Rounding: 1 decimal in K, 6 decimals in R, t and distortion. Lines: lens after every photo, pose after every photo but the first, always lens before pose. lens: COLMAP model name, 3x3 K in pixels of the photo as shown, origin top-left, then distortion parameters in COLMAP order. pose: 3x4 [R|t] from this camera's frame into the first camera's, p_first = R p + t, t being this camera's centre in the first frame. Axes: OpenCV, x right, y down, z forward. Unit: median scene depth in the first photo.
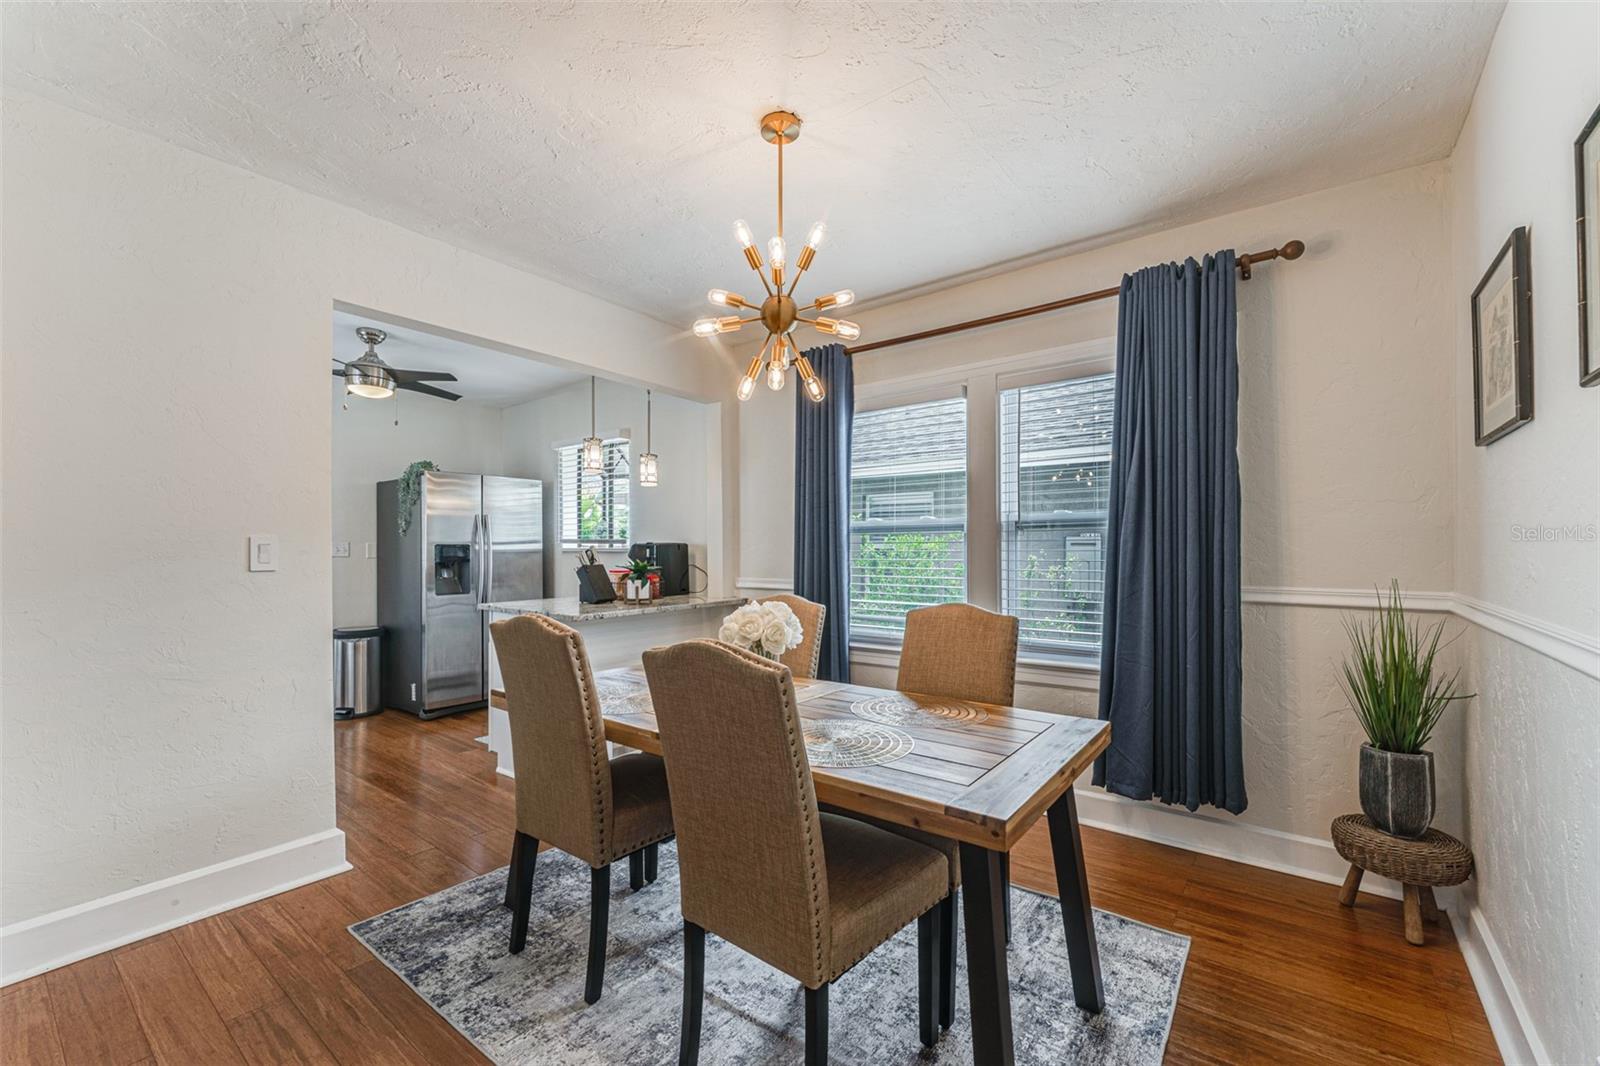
lens RADIAL K [[651.4, 0, 800.7], [0, 651.4, 543.3], [0, 0, 1]] dist [0.000090, -0.000096]
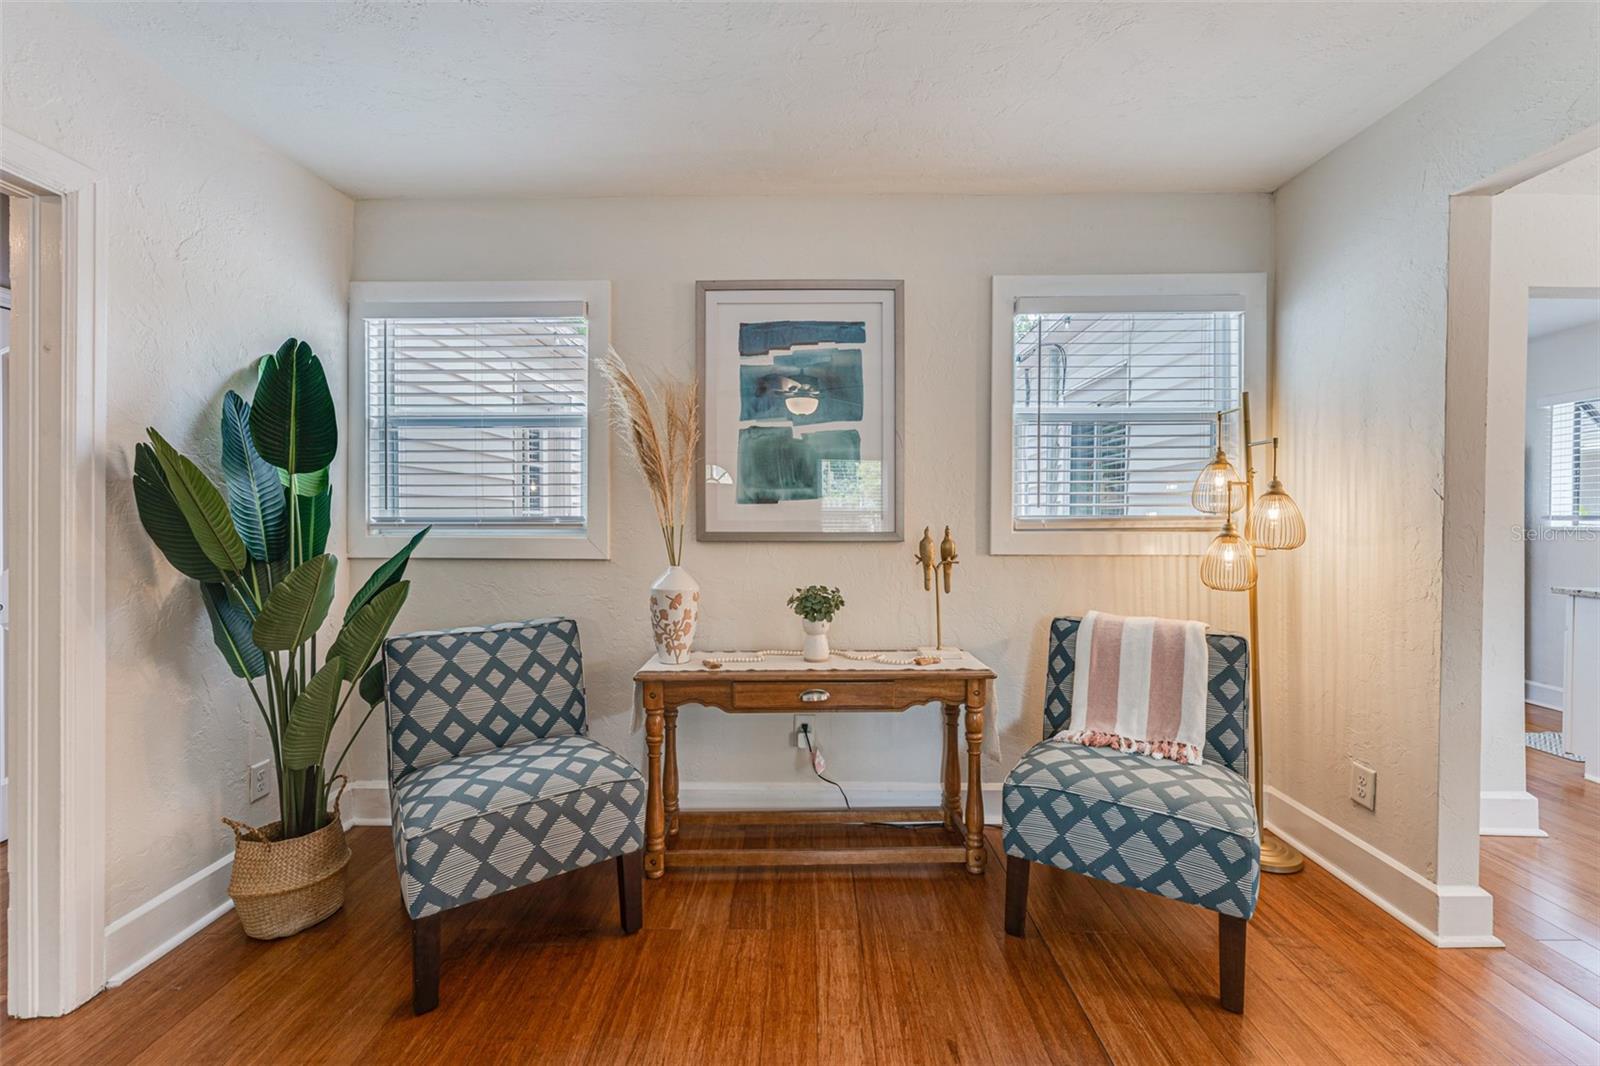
lens RADIAL K [[651.4, 0, 809.8], [0, 651.4, 521.8], [0, 0, 1]] dist [0.000090, -0.000096]
pose [[0.601057, 0.008849, -0.799157, -0.294595], [-0.005081, 0.999961, 0.007251, 0.000772], [0.799190, -0.000298, 0.601078, -0.286526]]
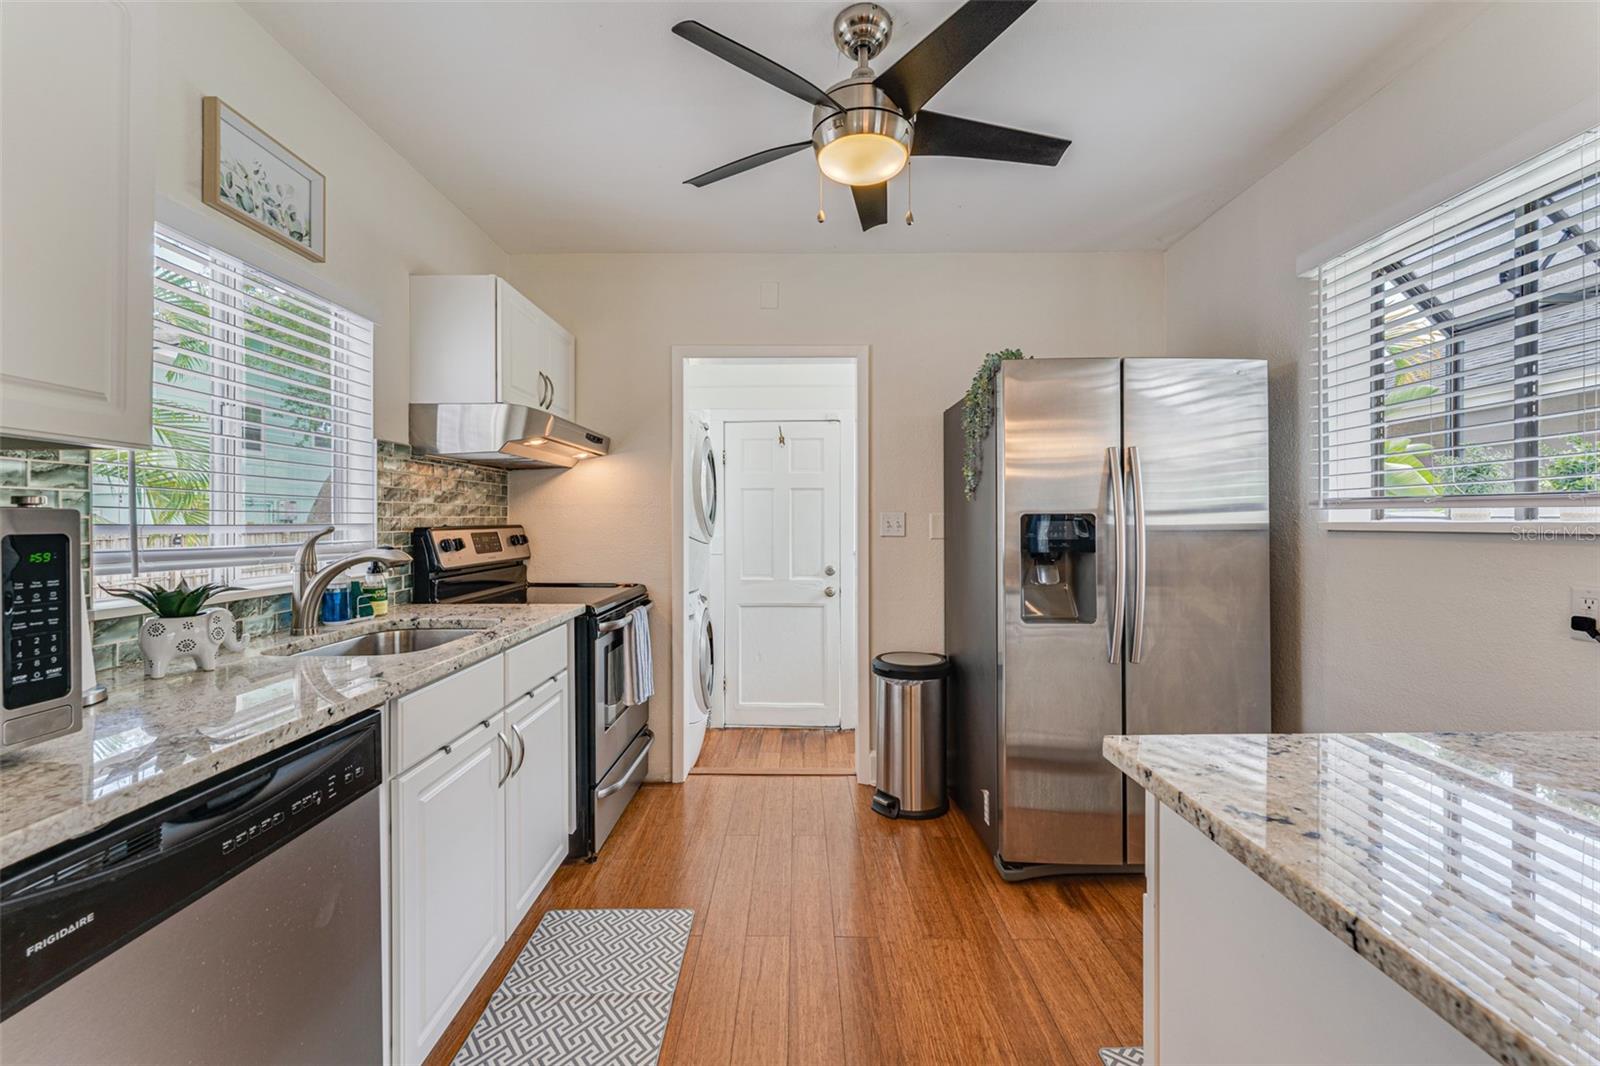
lens RADIAL K [[651.4, 0, 802.1], [0, 651.4, 530.0], [0, 0, 1]] dist [0.000090, -0.000096]
pose [[0.613471, 0.004602, -0.789704, -0.278548], [0.008811, 0.999881, 0.012672, 0.005507], [0.789668, -0.014732, 0.613357, 0.569194]]
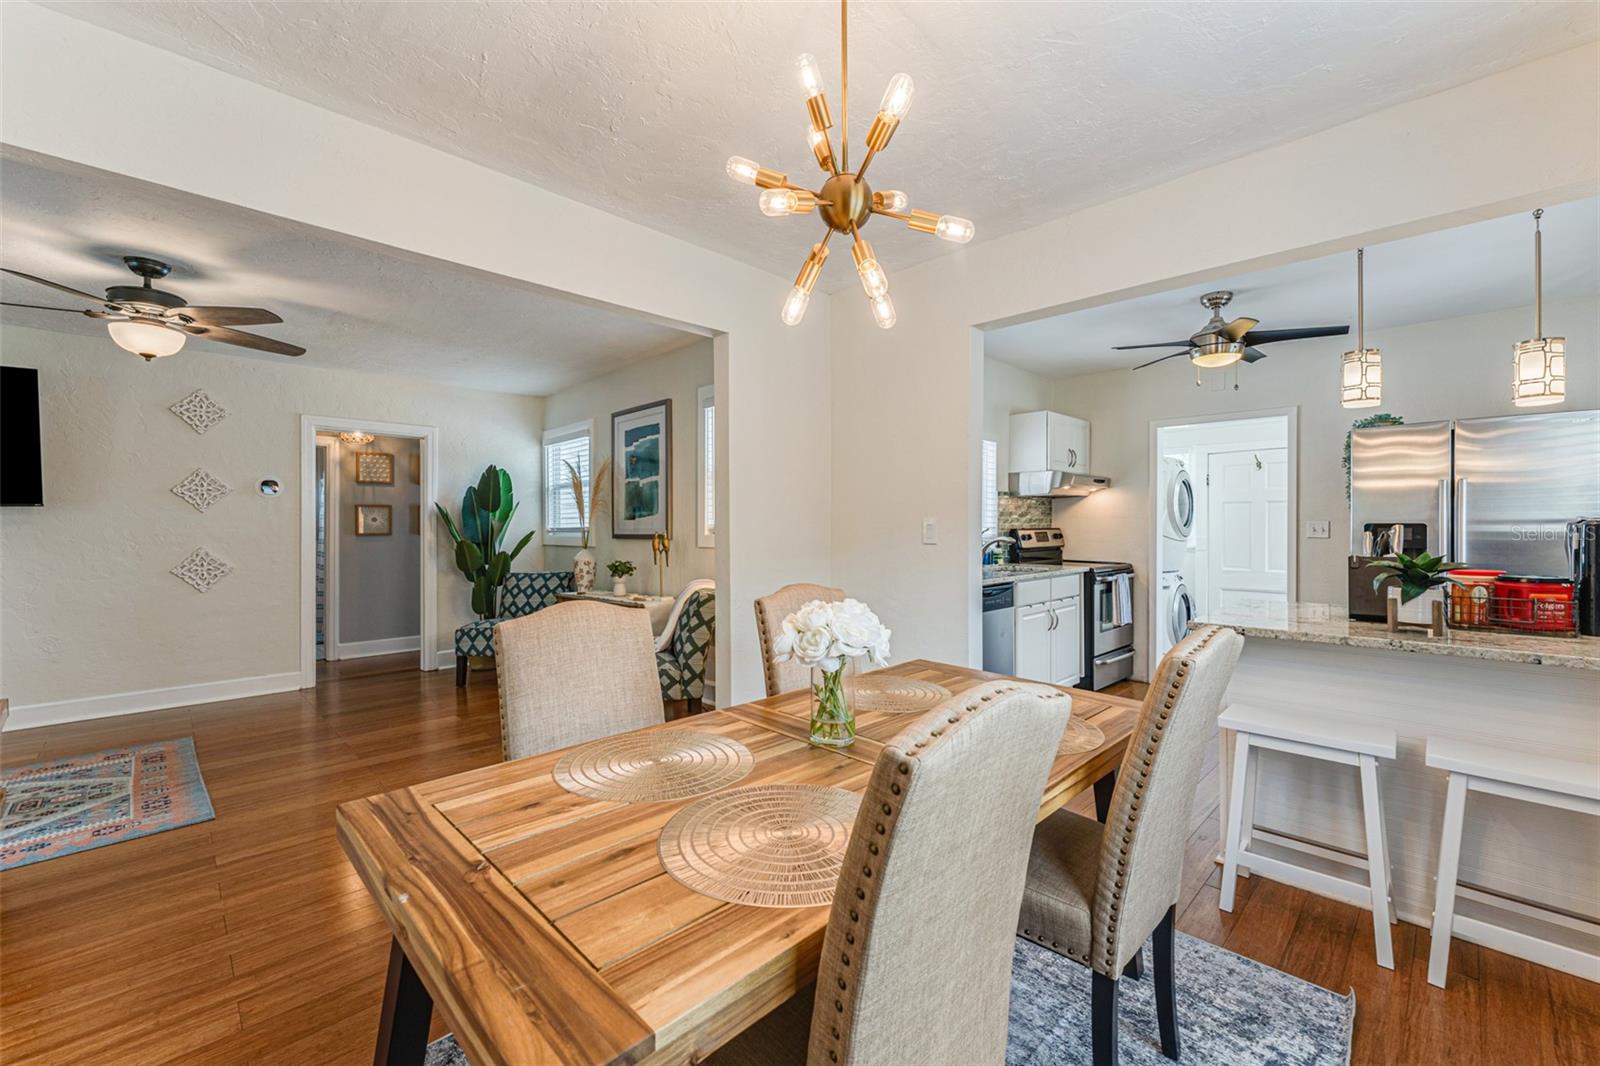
lens RADIAL K [[651.4, 0, 788.0], [0, 651.4, 522.2], [0, 0, 1]] dist [0.000090, -0.000096]
pose [[-0.143816, -0.006495, -0.989583, 0.283927], [0.004376, 0.999965, -0.007199, 0.002260], [0.989595, -0.005366, -0.143782, 0.427613]]
